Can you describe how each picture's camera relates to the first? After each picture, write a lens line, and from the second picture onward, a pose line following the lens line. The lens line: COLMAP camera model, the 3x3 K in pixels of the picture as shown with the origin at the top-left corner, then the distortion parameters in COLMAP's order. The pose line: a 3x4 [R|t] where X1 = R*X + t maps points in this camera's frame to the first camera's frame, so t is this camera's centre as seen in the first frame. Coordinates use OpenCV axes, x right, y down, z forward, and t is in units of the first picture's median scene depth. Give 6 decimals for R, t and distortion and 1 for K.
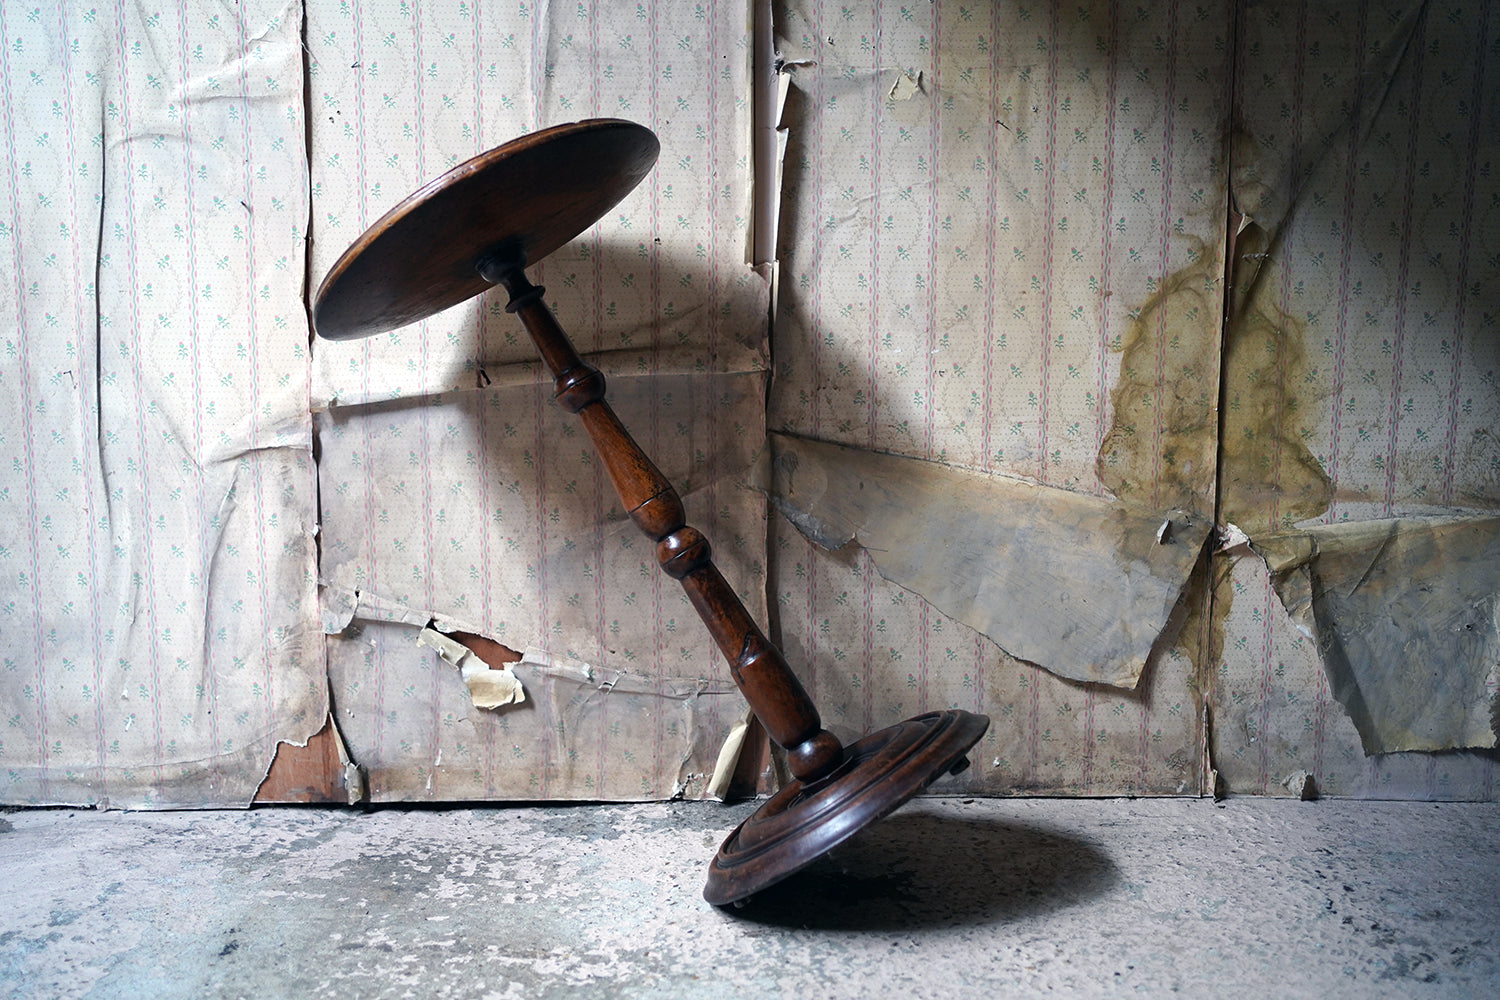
lens RADIAL K [[1520.0, 0, 754.1], [0, 1520.0, 492.7], [0, 0, 1]] dist [0.026403, 0.000000]
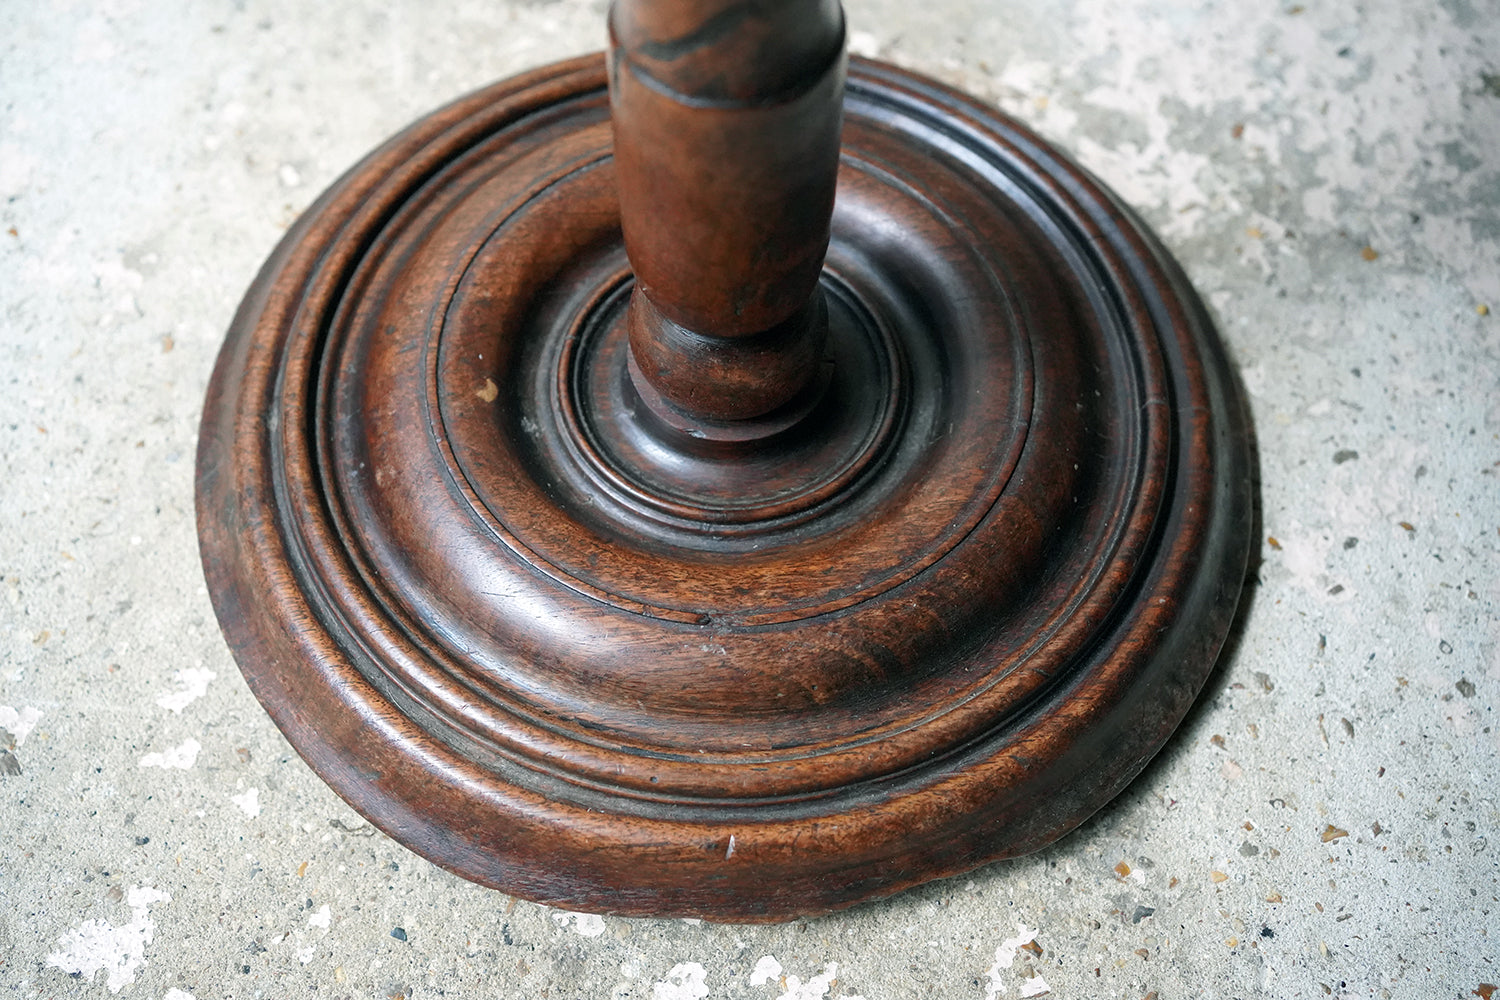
lens RADIAL K [[1520.0, 0, 745.2], [0, 1520.0, 502.8], [0, 0, 1]] dist [0.026403, 0.000000]
pose [[0.984336, 0.160070, -0.073896, -0.126500], [-0.036152, 0.593491, 0.804028, 0.031308], [0.172557, -0.788763, 0.589981, 0.538406]]
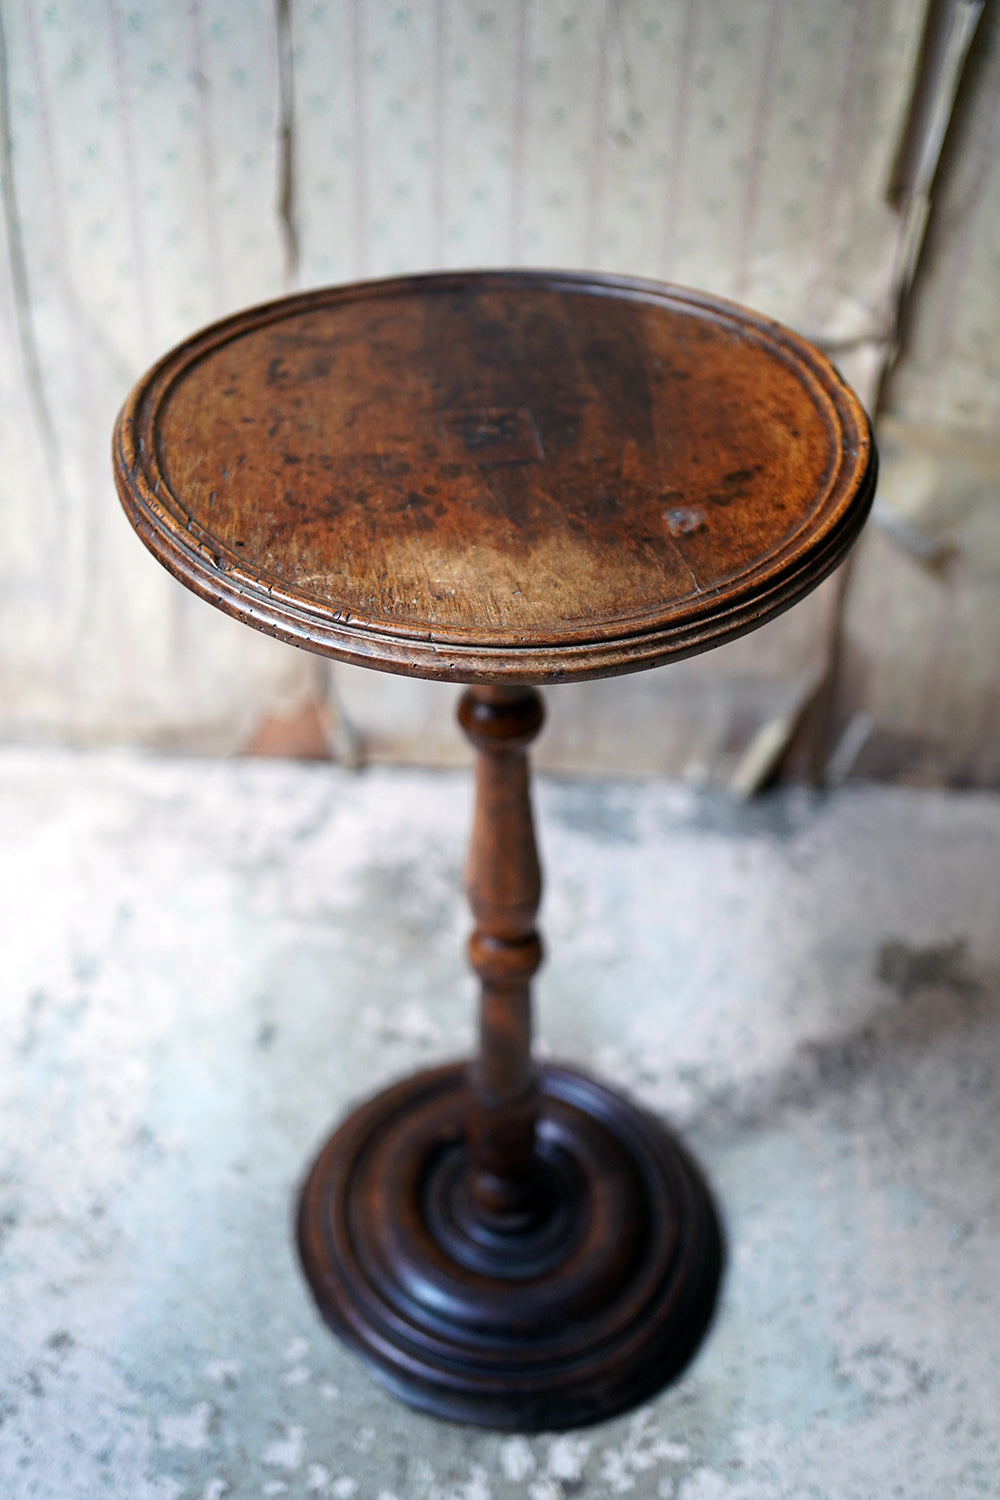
lens RADIAL K [[1520.0, 0, 510.6], [0, 1520.0, 755.8], [0, 0, 1]] dist [0.026403, 0.000000]
pose [[0.997651, 0.063810, -0.024927, -0.146363], [-0.042536, 0.862218, 0.504748, -0.281227], [0.053700, -0.502502, 0.862907, 0.223574]]
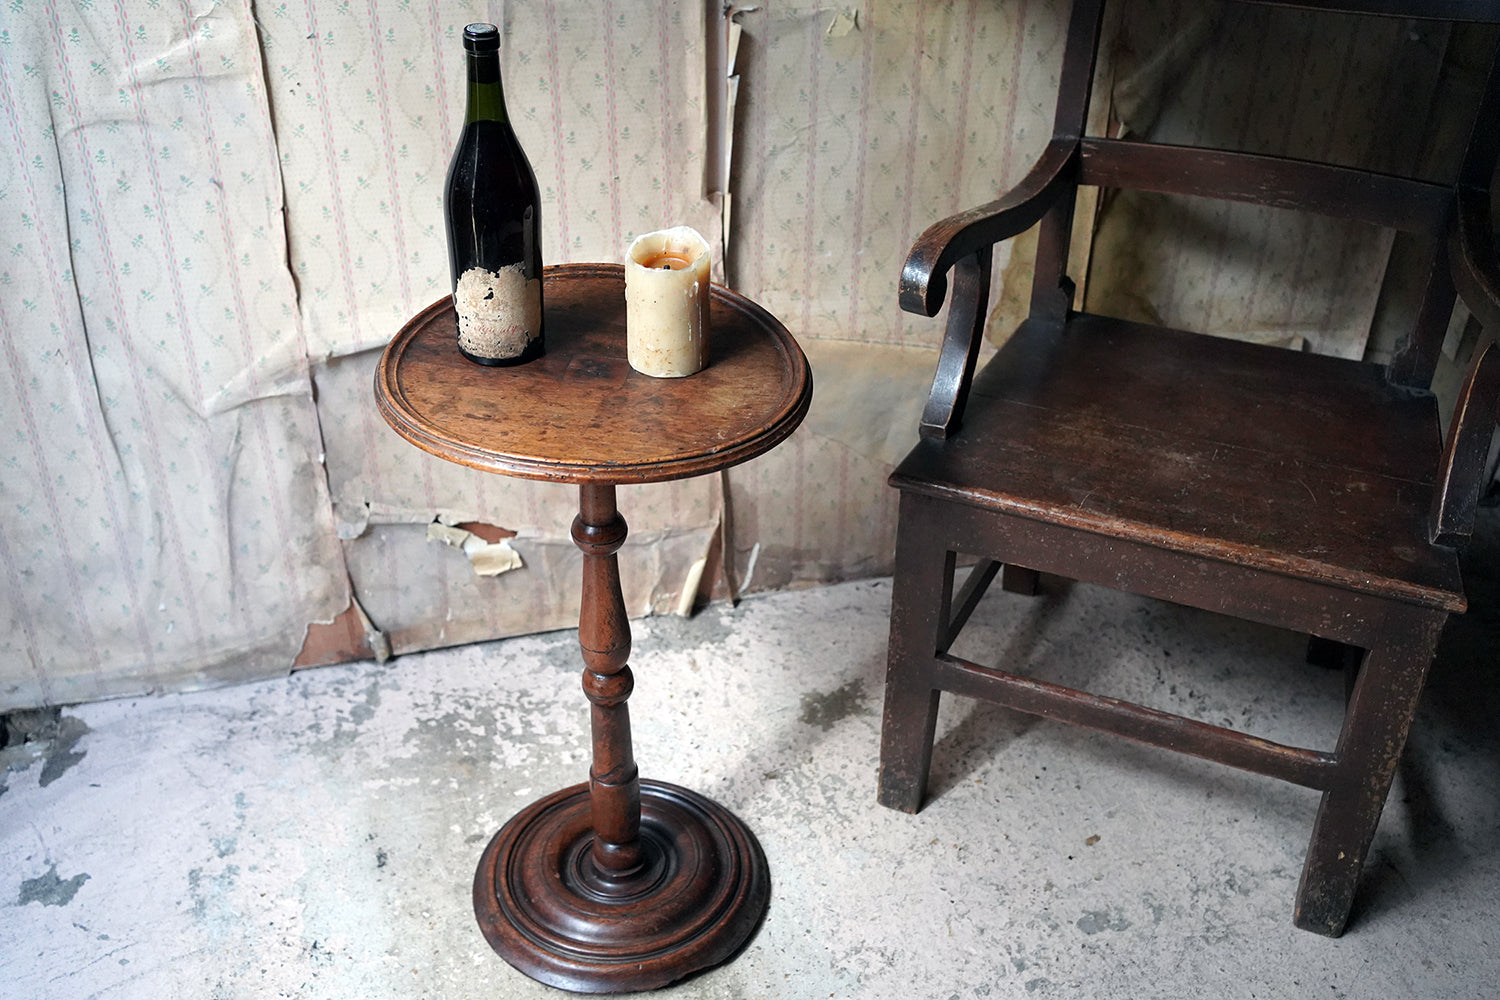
lens RADIAL K [[1520.0, 0, 749.9], [0, 1520.0, 499.4], [0, 0, 1]] dist [0.026403, 0.000000]
pose [[0.968825, -0.123443, 0.214802, -0.231969], [0.021172, 0.905108, 0.424655, -0.416516], [-0.246840, -0.406868, 0.879504, -0.058623]]
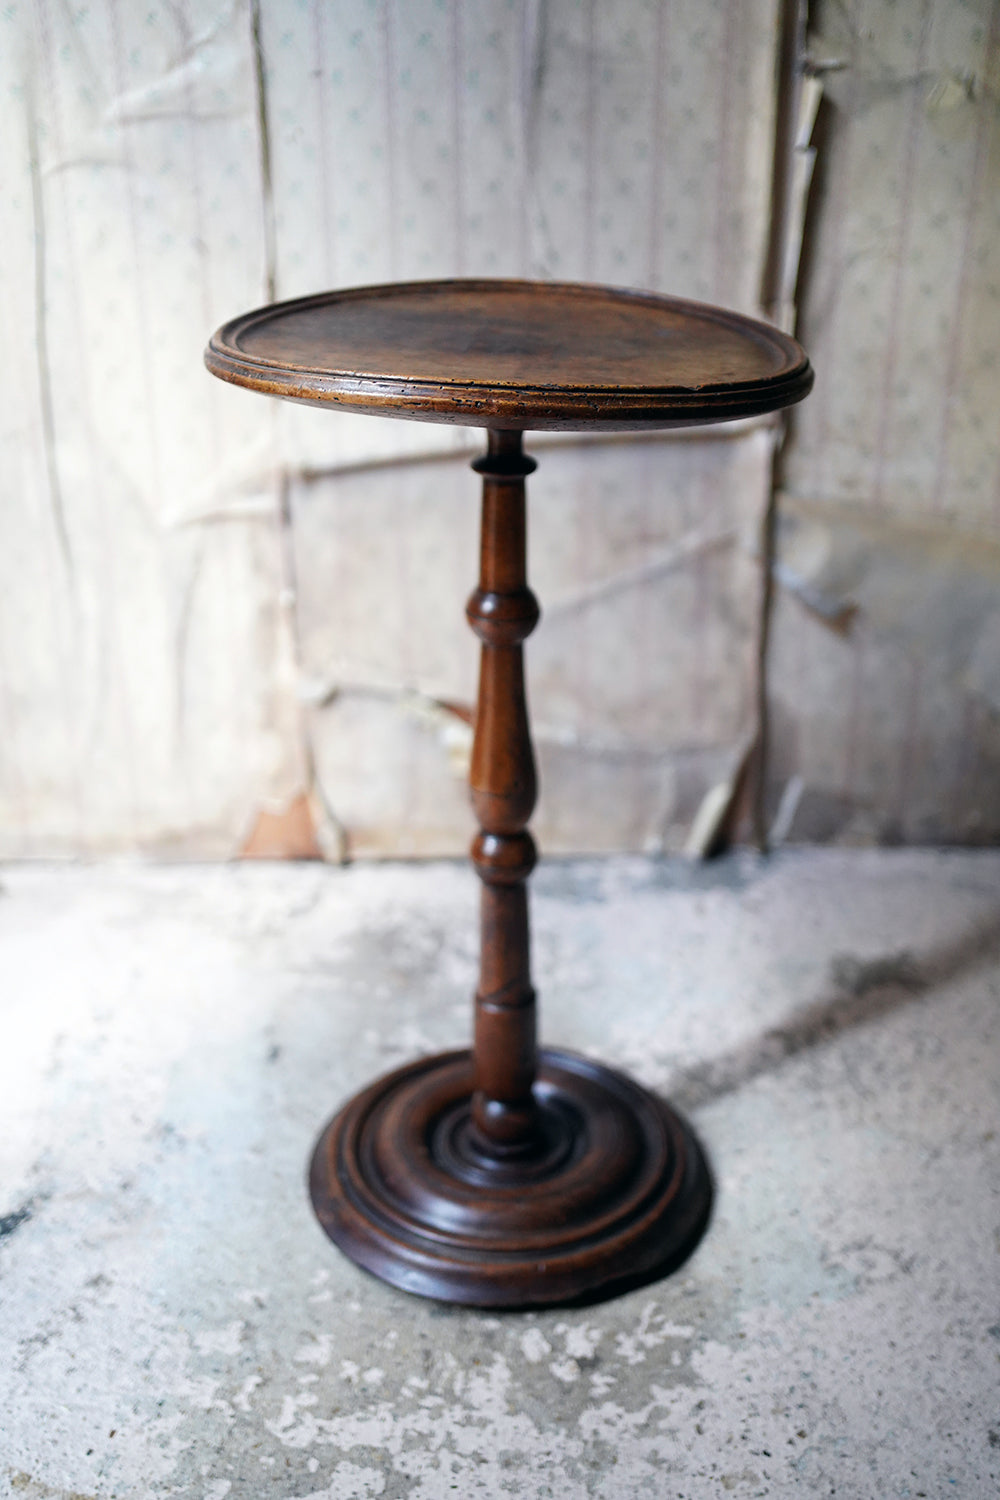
lens RADIAL K [[1520.0, 0, 509.5], [0, 1520.0, 763.4], [0, 0, 1]] dist [0.026403, 0.000000]
pose [[0.999985, -0.004620, -0.002806, -0.148937], [0.005231, 0.957804, 0.287376, -0.151683], [0.001360, -0.287386, 0.957814, 0.057908]]
